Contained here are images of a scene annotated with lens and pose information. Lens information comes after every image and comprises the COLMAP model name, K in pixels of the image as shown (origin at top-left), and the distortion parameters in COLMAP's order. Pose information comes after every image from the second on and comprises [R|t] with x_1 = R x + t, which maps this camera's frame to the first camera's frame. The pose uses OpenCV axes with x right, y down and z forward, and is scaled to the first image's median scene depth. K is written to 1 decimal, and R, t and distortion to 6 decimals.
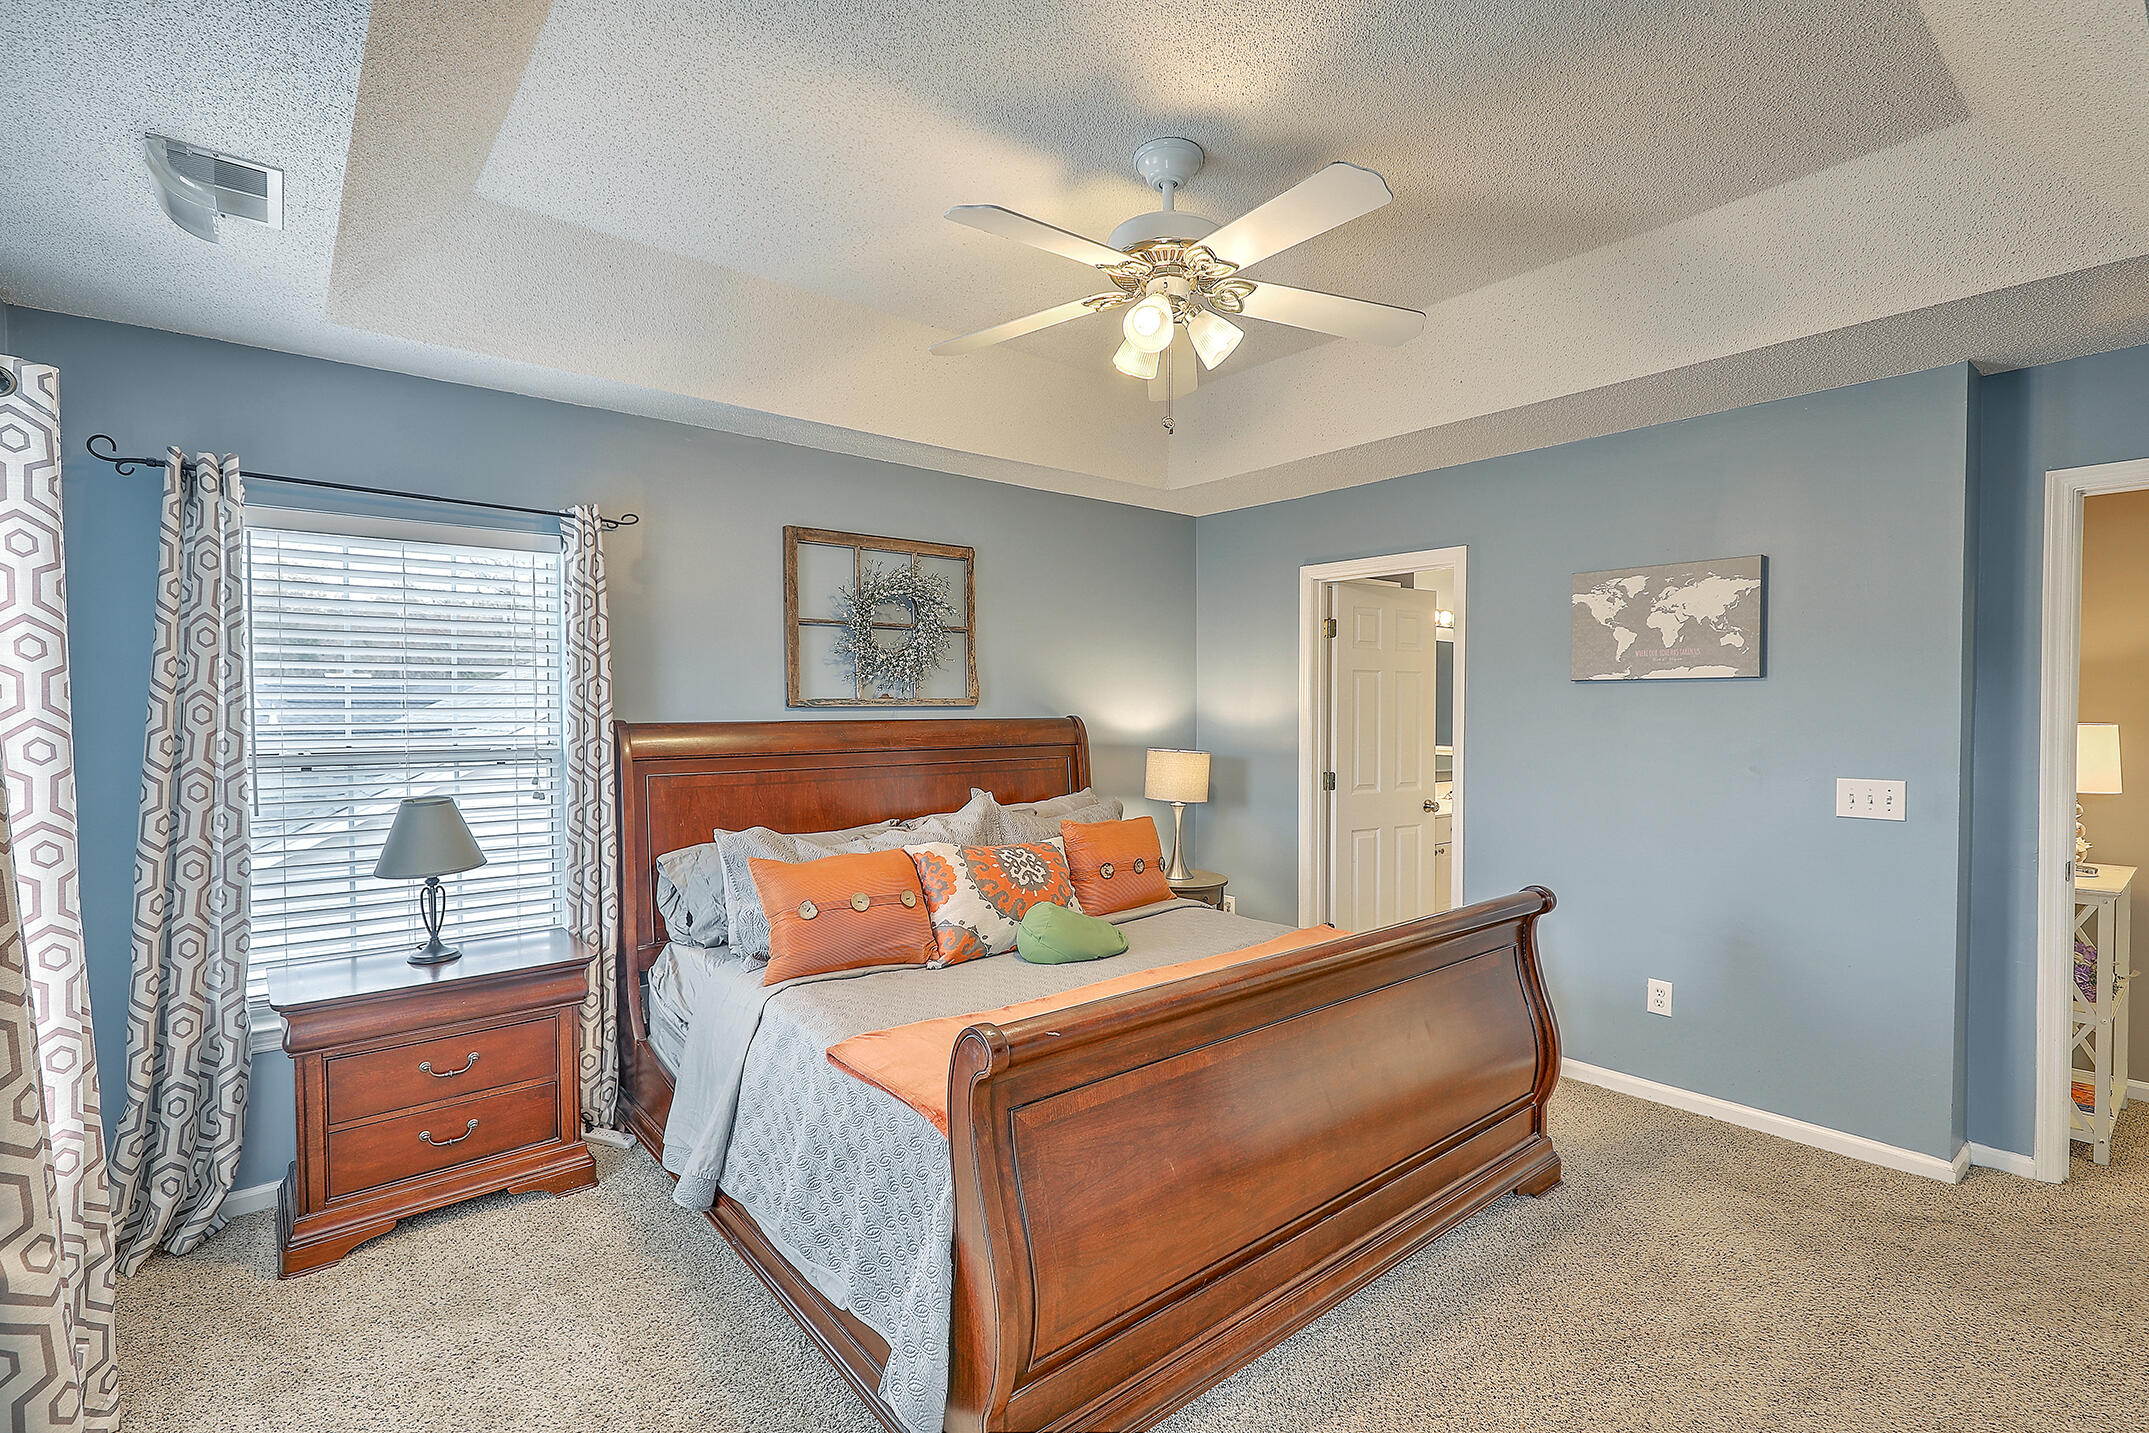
lens RADIAL K [[975.8, 0, 1085.0], [0, 975.8, 737.9], [0, 0, 1]] dist [0.000350, -0.000043]
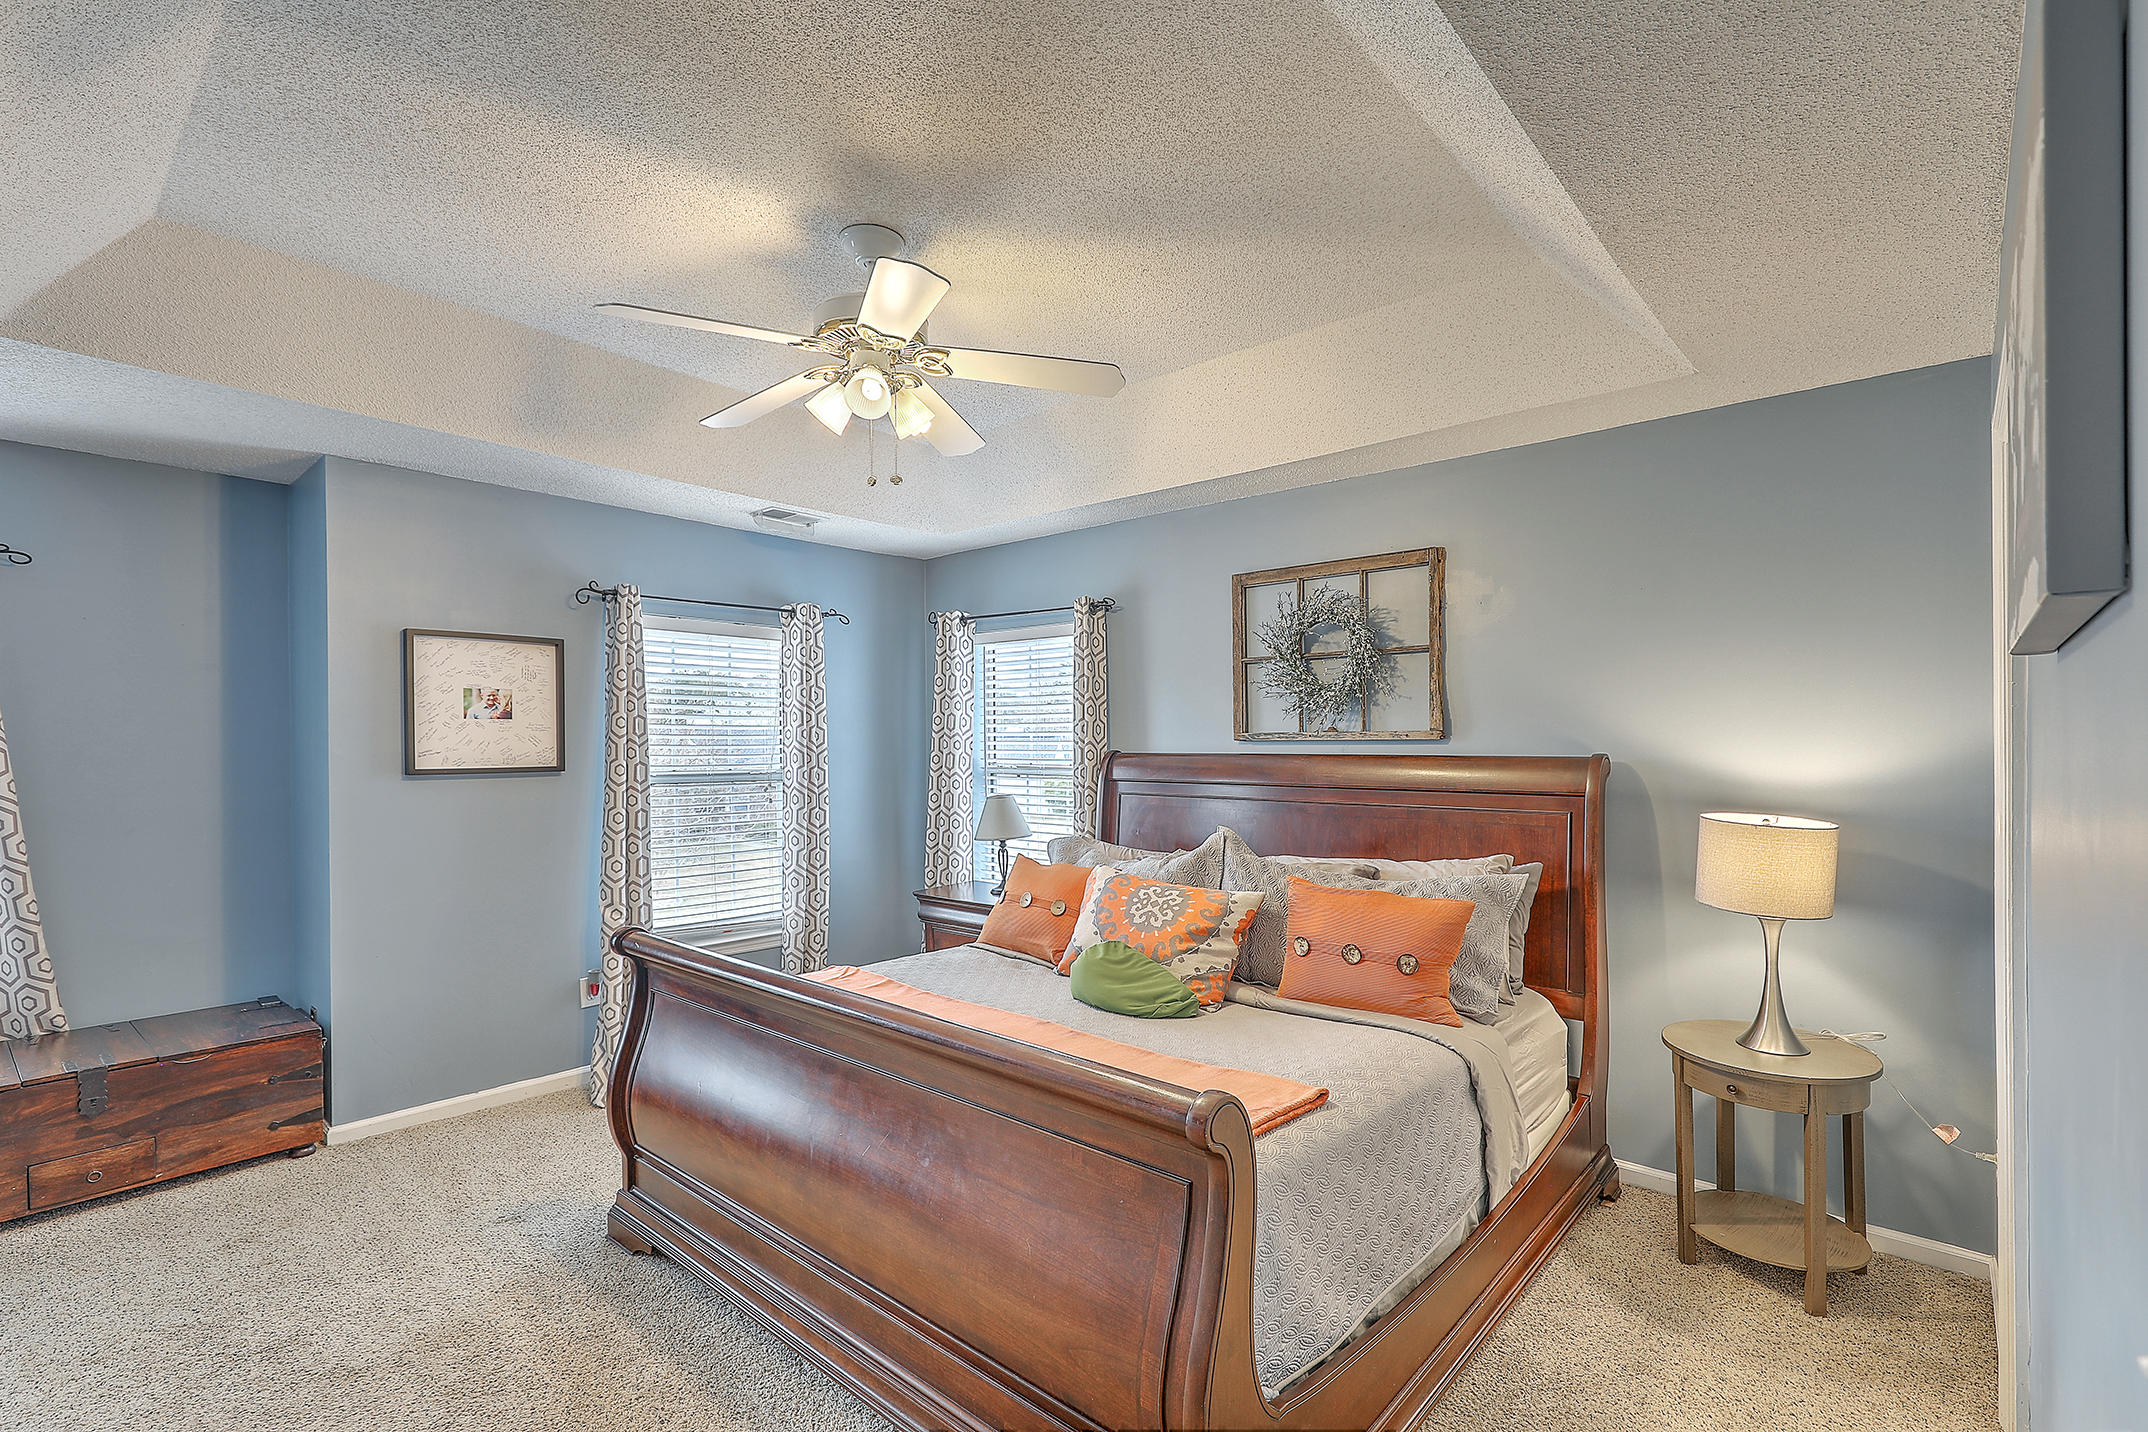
lens RADIAL K [[975.3, 0, 1084.5], [0, 975.3, 737.4], [0, 0, 1]] dist [0.000350, -0.000043]
pose [[0.145283, -0.004162, -0.989381, 0.722581], [-0.033176, 0.999408, -0.009076, -0.018856], [0.988834, 0.034142, 0.145059, 0.654148]]
